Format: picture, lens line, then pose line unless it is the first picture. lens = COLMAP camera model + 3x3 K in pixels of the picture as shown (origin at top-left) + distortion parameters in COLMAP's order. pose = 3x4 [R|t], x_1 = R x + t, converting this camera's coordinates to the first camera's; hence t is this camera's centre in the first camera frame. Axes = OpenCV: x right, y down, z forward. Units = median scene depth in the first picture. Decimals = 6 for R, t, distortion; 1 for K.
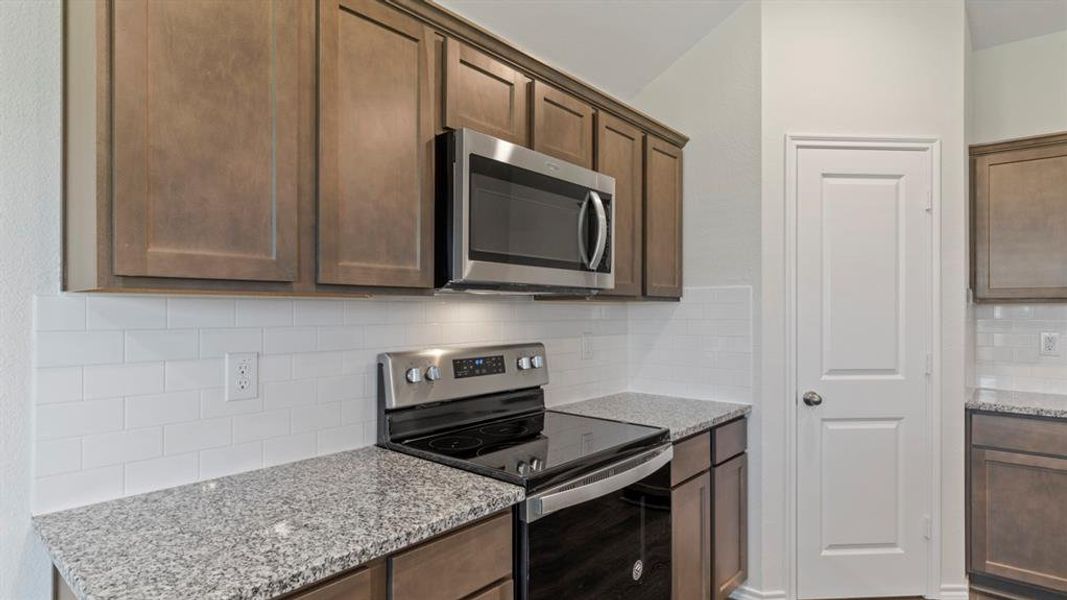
lens RADIAL K [[555.4, 0, 536.9], [0, 555.4, 308.6], [0, 0, 1]] dist [-0.000440, 0.003255]
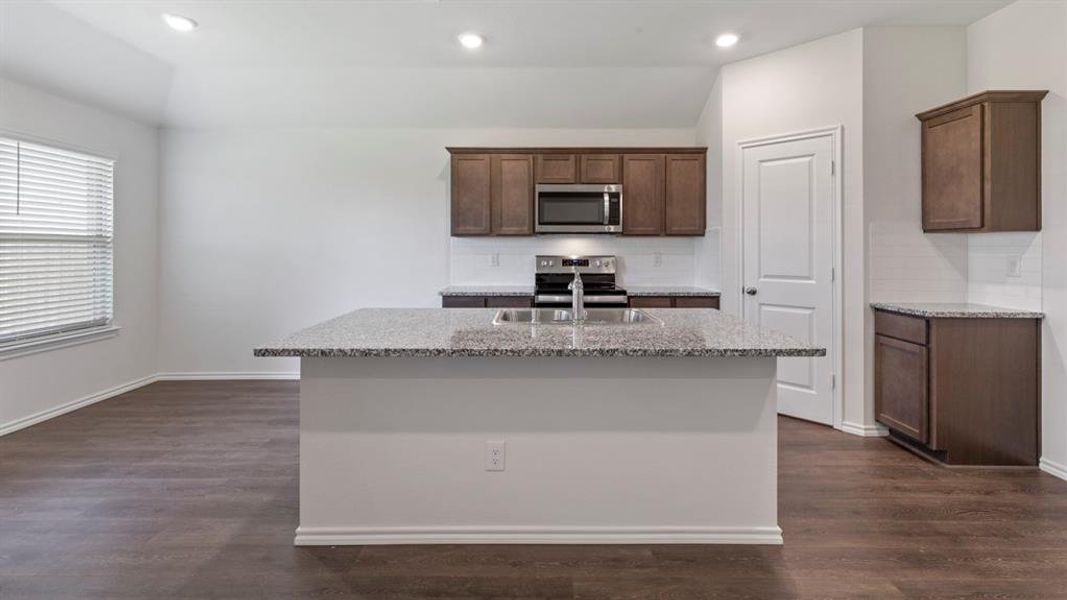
lens RADIAL K [[477.3, 0, 533.9], [0, 477.3, 246.3], [0, 0, 1]] dist [0.008857, -0.002040]
pose [[0.650605, -0.002888, -0.759411, 1.456348], [0.000366, 0.999994, -0.003489, 0.033002], [0.759417, 0.001992, 0.650602, -0.606099]]
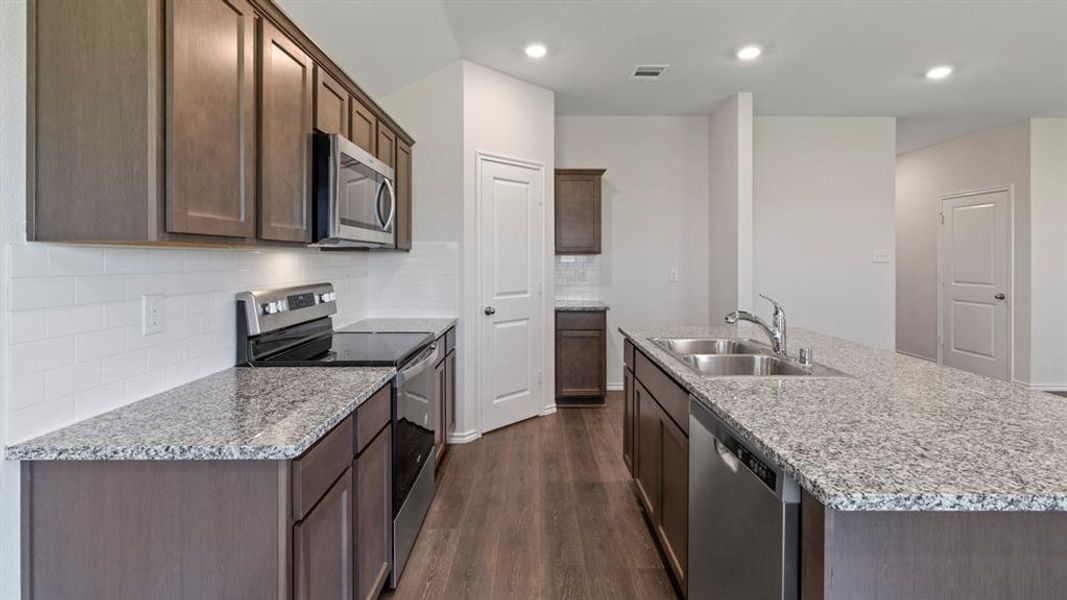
lens RADIAL K [[477.3, 0, 537.6], [0, 477.3, 256.4], [0, 0, 1]] dist [0.008857, -0.002040]
pose [[0.753456, 0.000533, 0.657498, -0.417721], [0.000372, 0.999999, -0.001238, -0.000023], [-0.657498, 0.001177, 0.753455, -0.220626]]
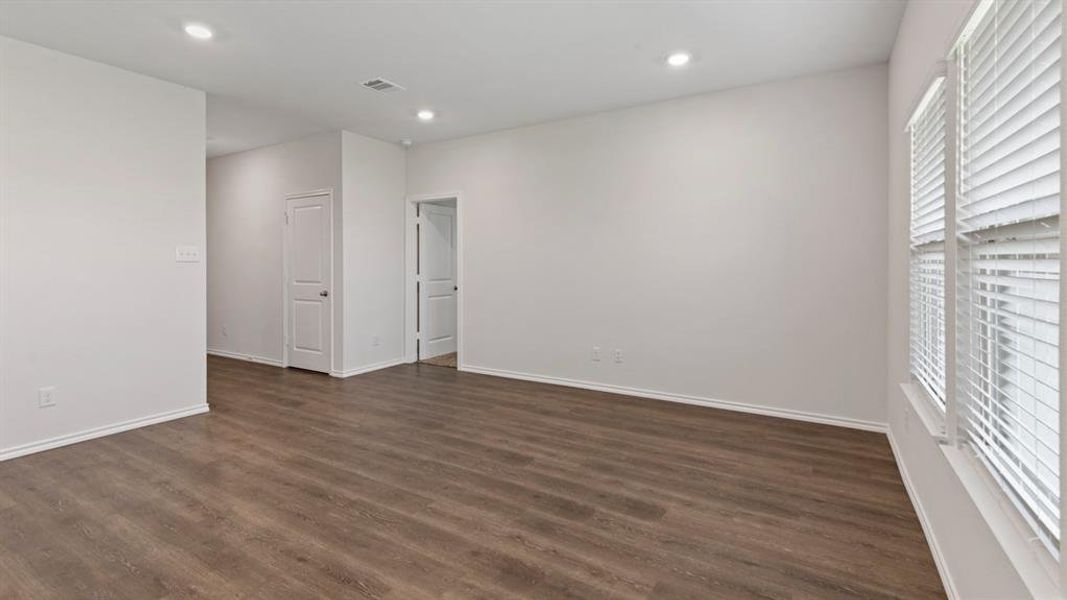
lens RADIAL K [[477.3, 0, 538.8], [0, 477.3, 260.0], [0, 0, 1]] dist [0.008857, -0.002040]
pose [[-0.173311, 0.003040, 0.984862, 0.221644], [0.004108, 0.999989, -0.002364, 0.032570], [-0.984859, 0.003636, -0.173322, -0.633280]]
